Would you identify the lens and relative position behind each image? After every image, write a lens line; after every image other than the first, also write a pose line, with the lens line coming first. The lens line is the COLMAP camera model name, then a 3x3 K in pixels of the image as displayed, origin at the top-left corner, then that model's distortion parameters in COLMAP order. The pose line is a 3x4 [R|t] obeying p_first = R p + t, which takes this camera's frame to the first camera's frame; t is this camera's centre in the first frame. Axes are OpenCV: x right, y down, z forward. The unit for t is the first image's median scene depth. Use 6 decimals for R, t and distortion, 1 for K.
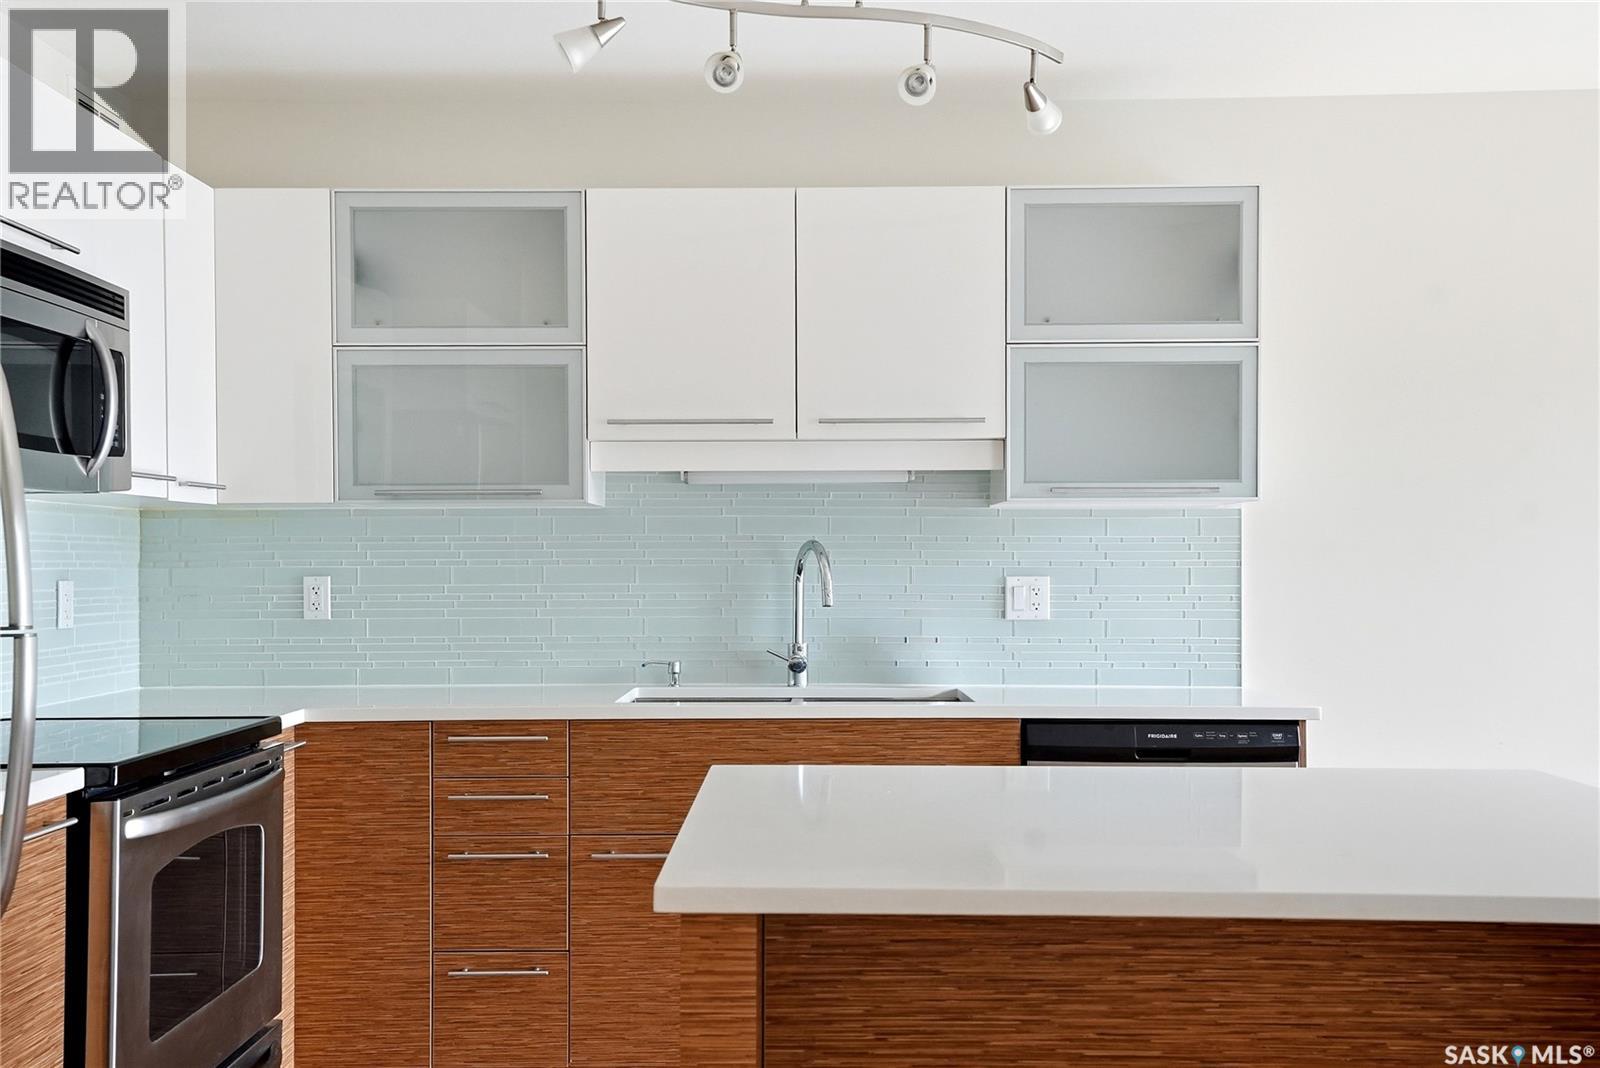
lens RADIAL K [[1570.7, 0, 799.4], [0, 1570.7, 558.8], [0, 0, 1]] dist [0.057702, 0.007823]
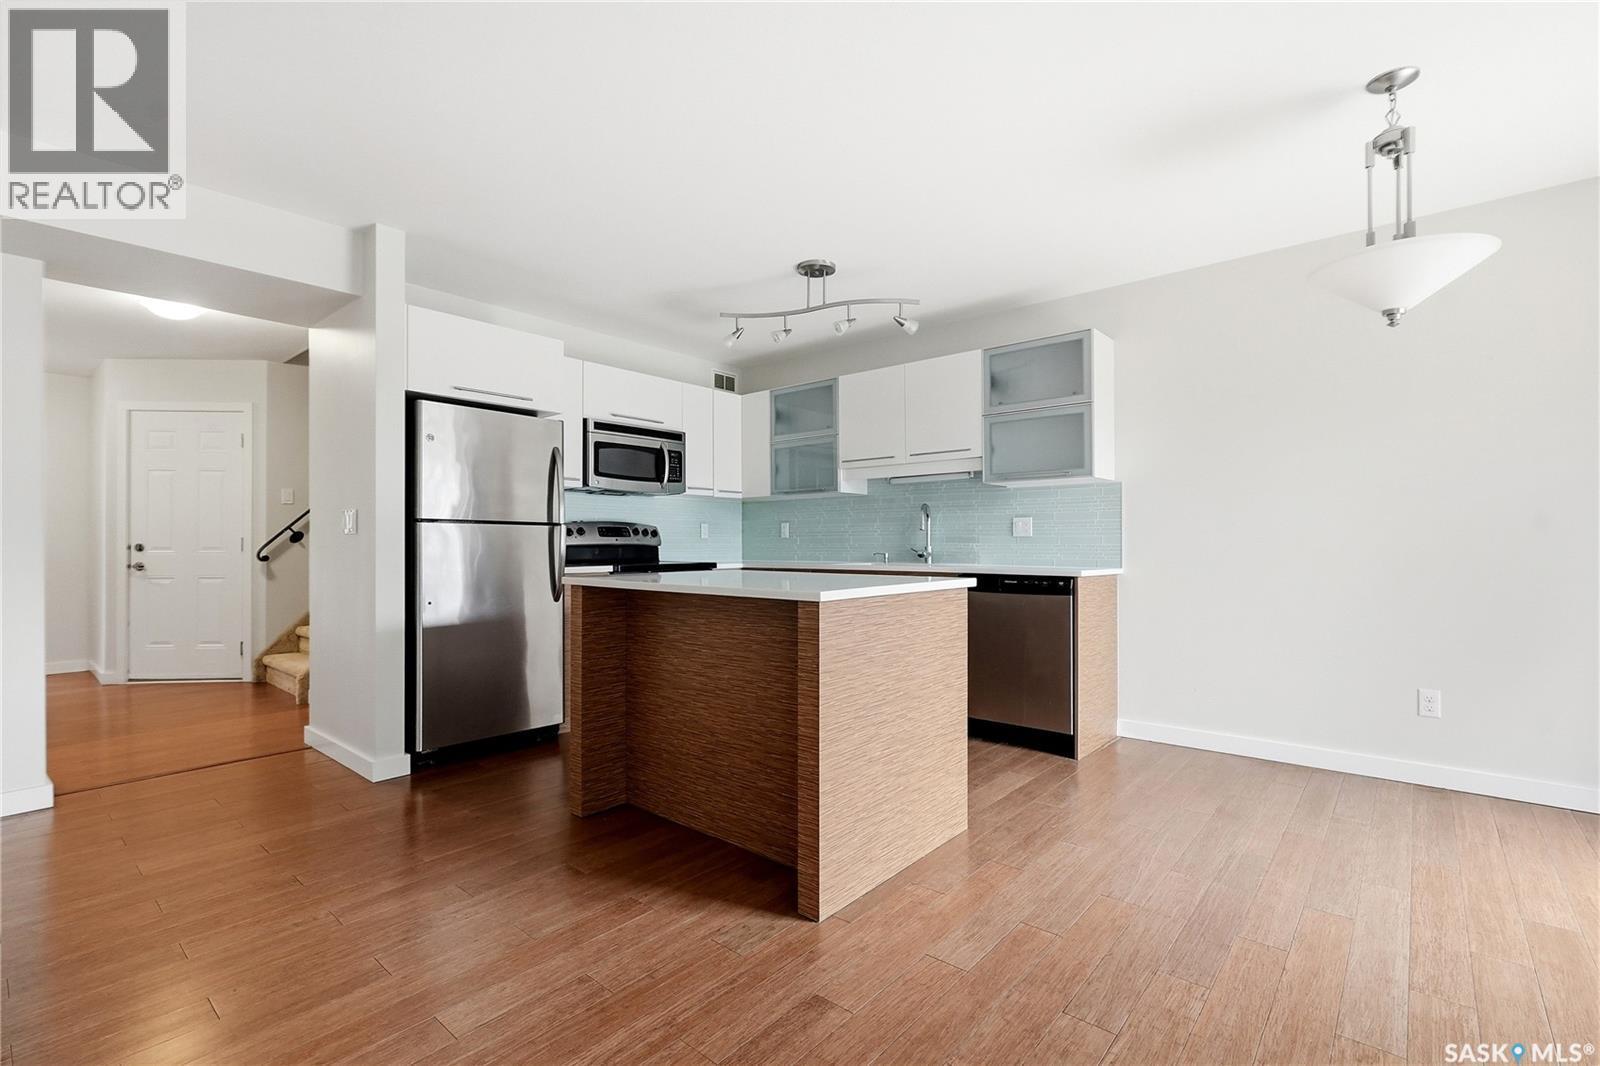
lens RADIAL K [[720.5, 0, 797.6], [0, 720.5, 539.7], [0, 0, 1]] dist [0.000009, 0.000109]
pose [[0.761049, -0.001988, -0.648691, 0.617242], [0.000341, 0.999996, -0.002665, 0.049852], [0.648694, 0.001806, 0.761047, 0.009625]]
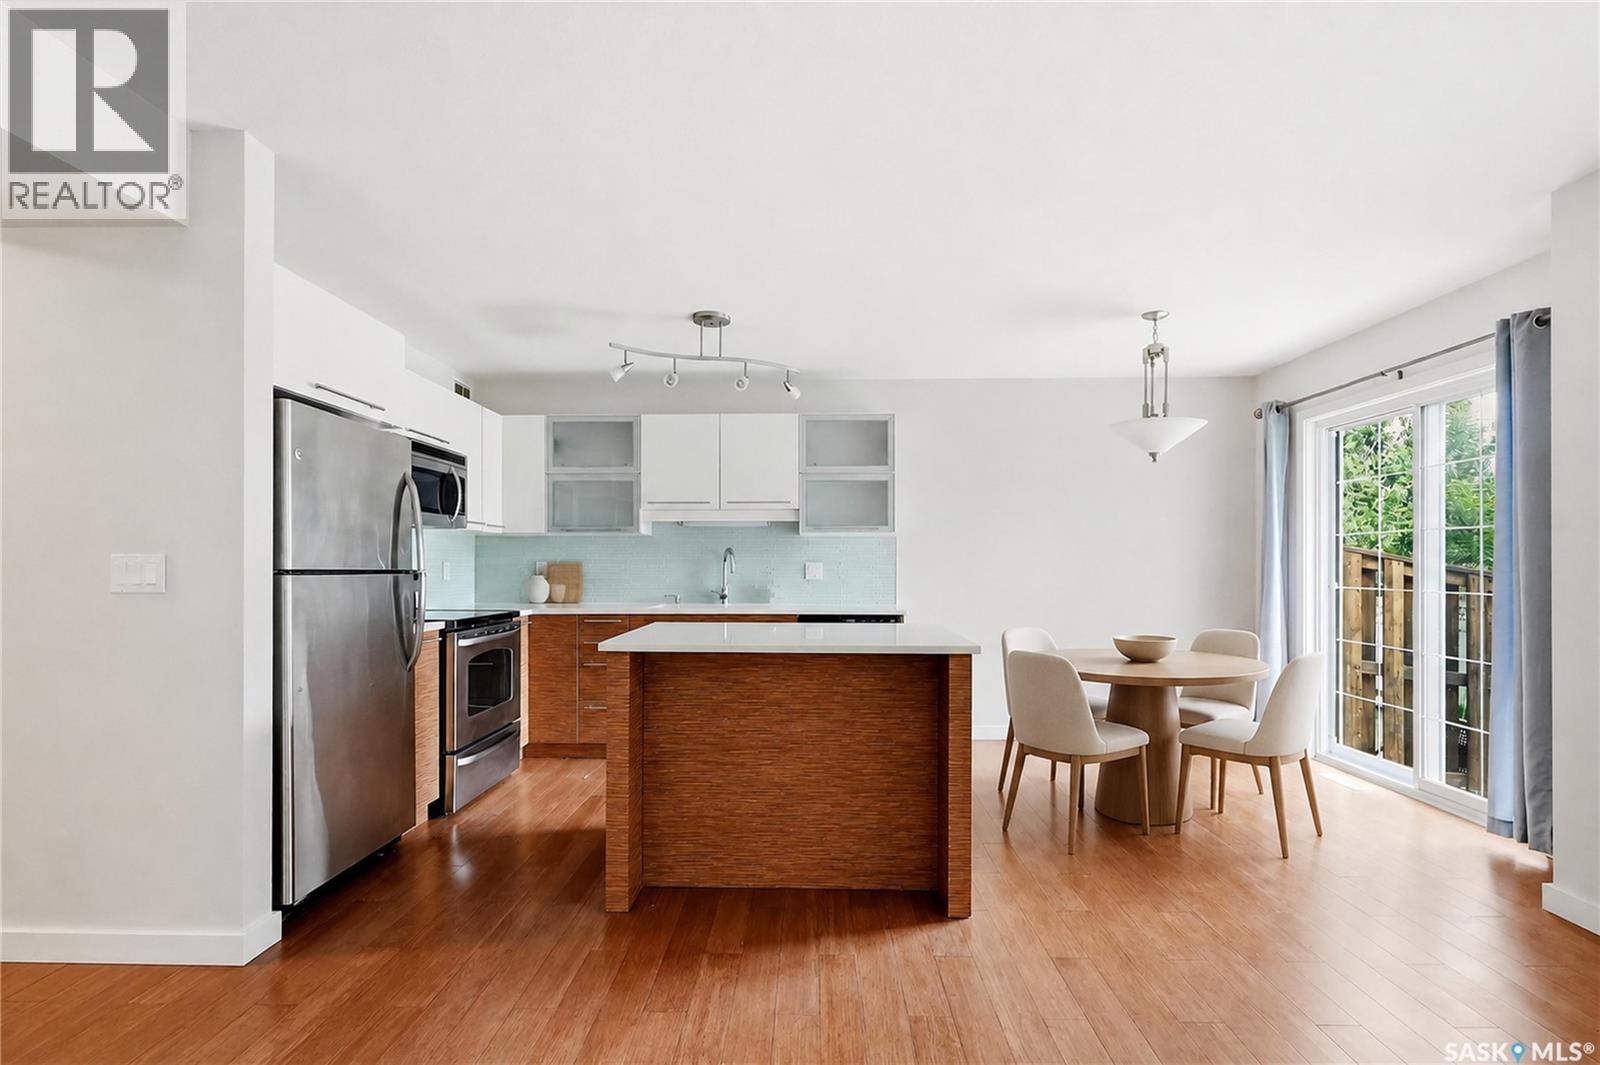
lens RADIAL K [[745.2, 0, 795.3], [0, 745.2, 560.8], [0, 0, 1]] dist [0.000327, 0.000056]
pose [[0.999812, 0.004372, -0.018872, 0.148694], [-0.004459, 0.999980, -0.004554, 0.015240], [0.018852, 0.004638, 0.999812, -0.242818]]
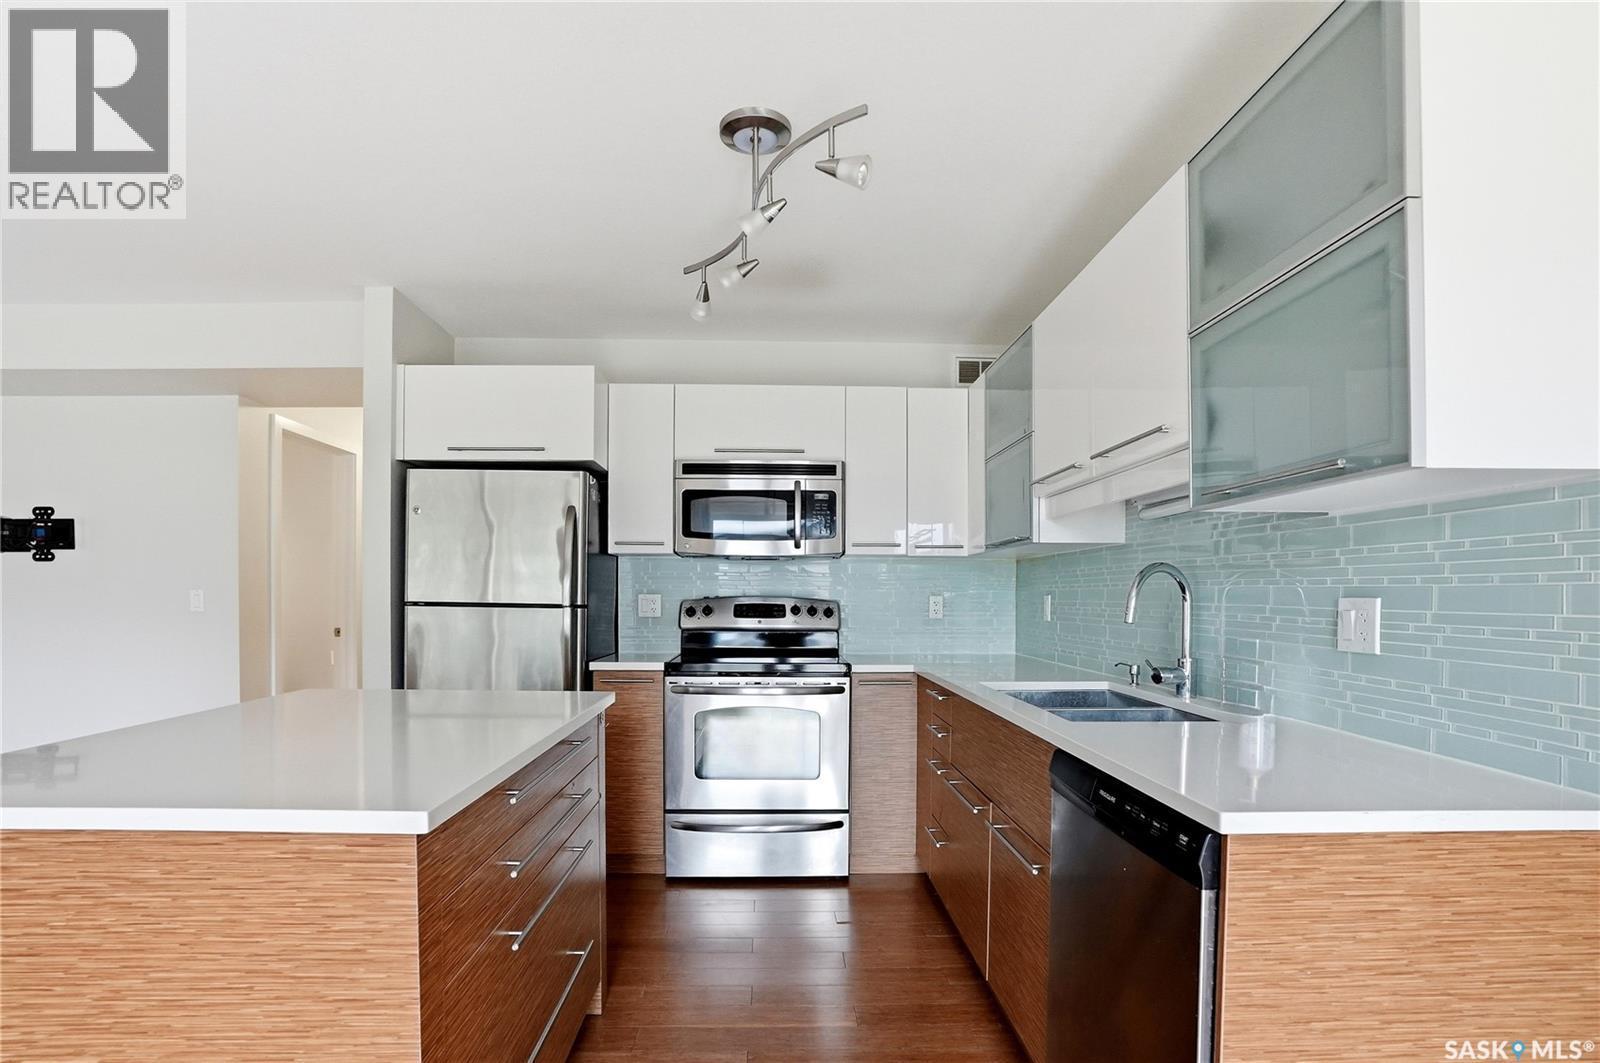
lens RADIAL K [[798.5, 0, 800.2], [0, 798.5, 606.3], [0, 0, 1]] dist [-0.071401, 0.031116]
pose [[0.037947, 0.016734, -0.999140, 0.569014], [-0.005001, 0.999850, 0.016556, 0.010647], [0.999267, 0.004368, 0.038025, 0.764766]]
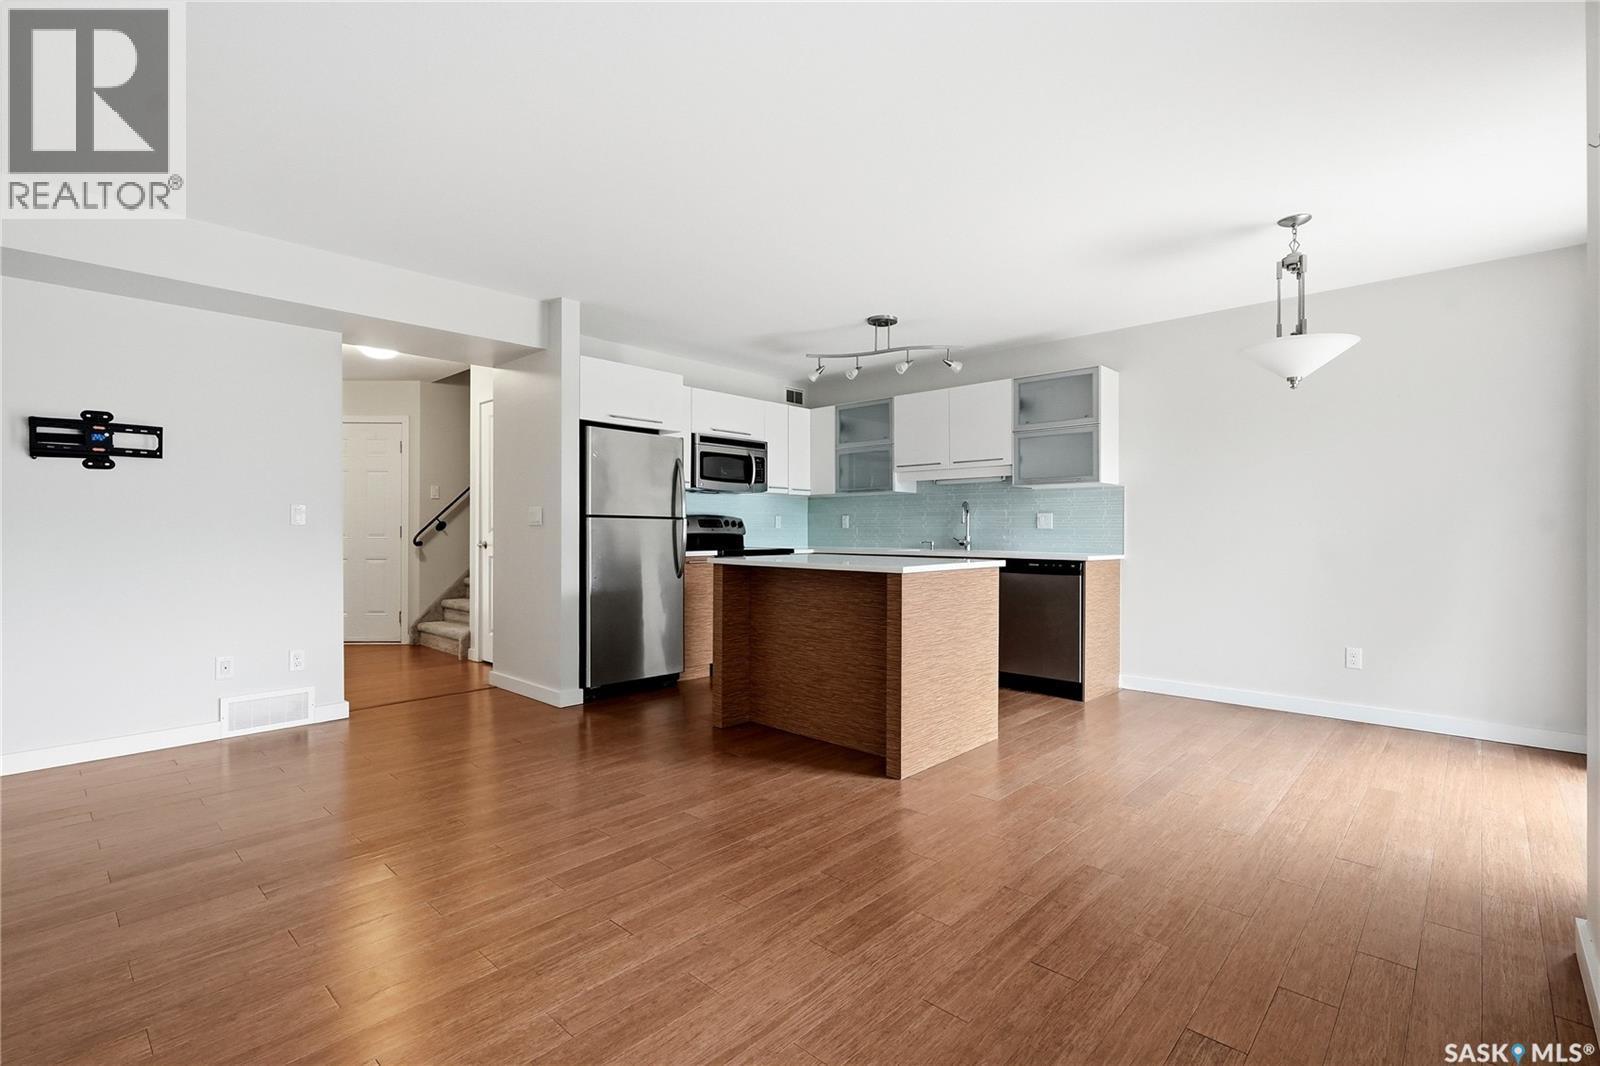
lens RADIAL K [[730.1, 0, 800.0], [0, 730.1, 533.0], [0, 0, 1]] dist [-0.000604, -0.000047]
pose [[0.736262, 0.006827, -0.676662, 0.760083], [-0.003652, 0.999975, 0.006115, 0.043380], [0.676686, -0.002031, 0.736269, -0.263105]]
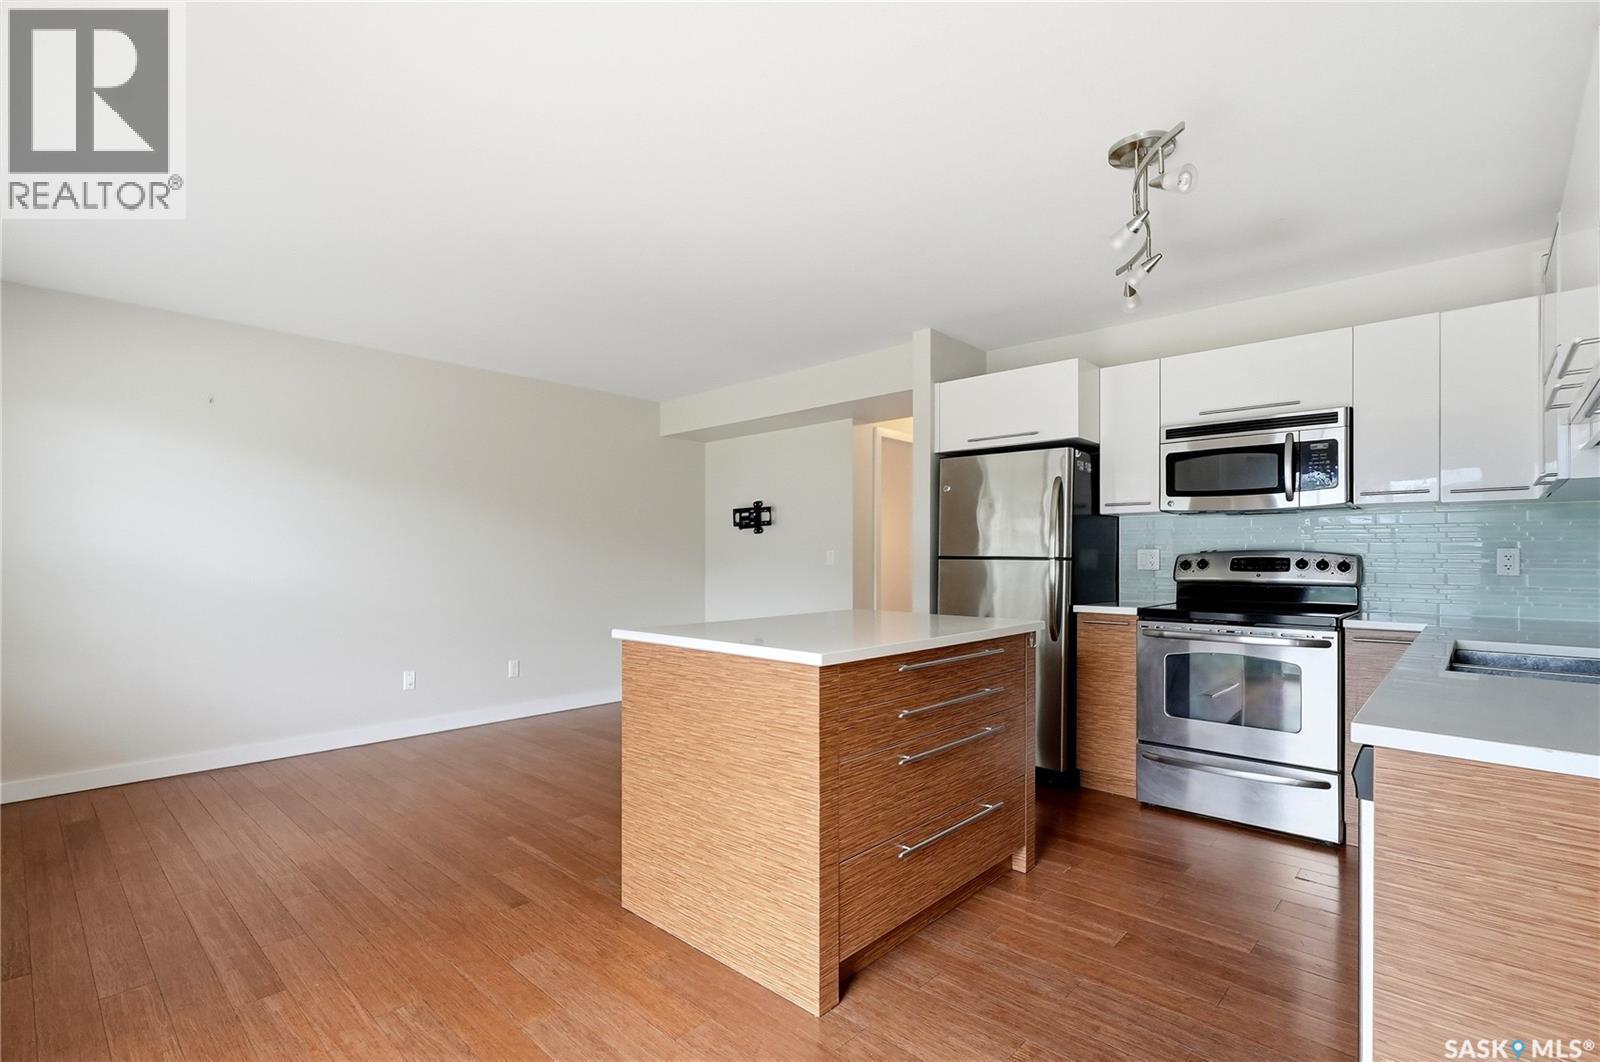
lens RADIAL K [[745.2, 0, 795.3], [0, 745.2, 559.3], [0, 0, 1]] dist [0.000327, 0.000056]
pose [[-0.678822, 0.003624, -0.734294, 0.661464], [-0.000032, 0.999988, 0.004965, 0.021807], [0.734303, 0.003394, -0.678814, 0.961570]]
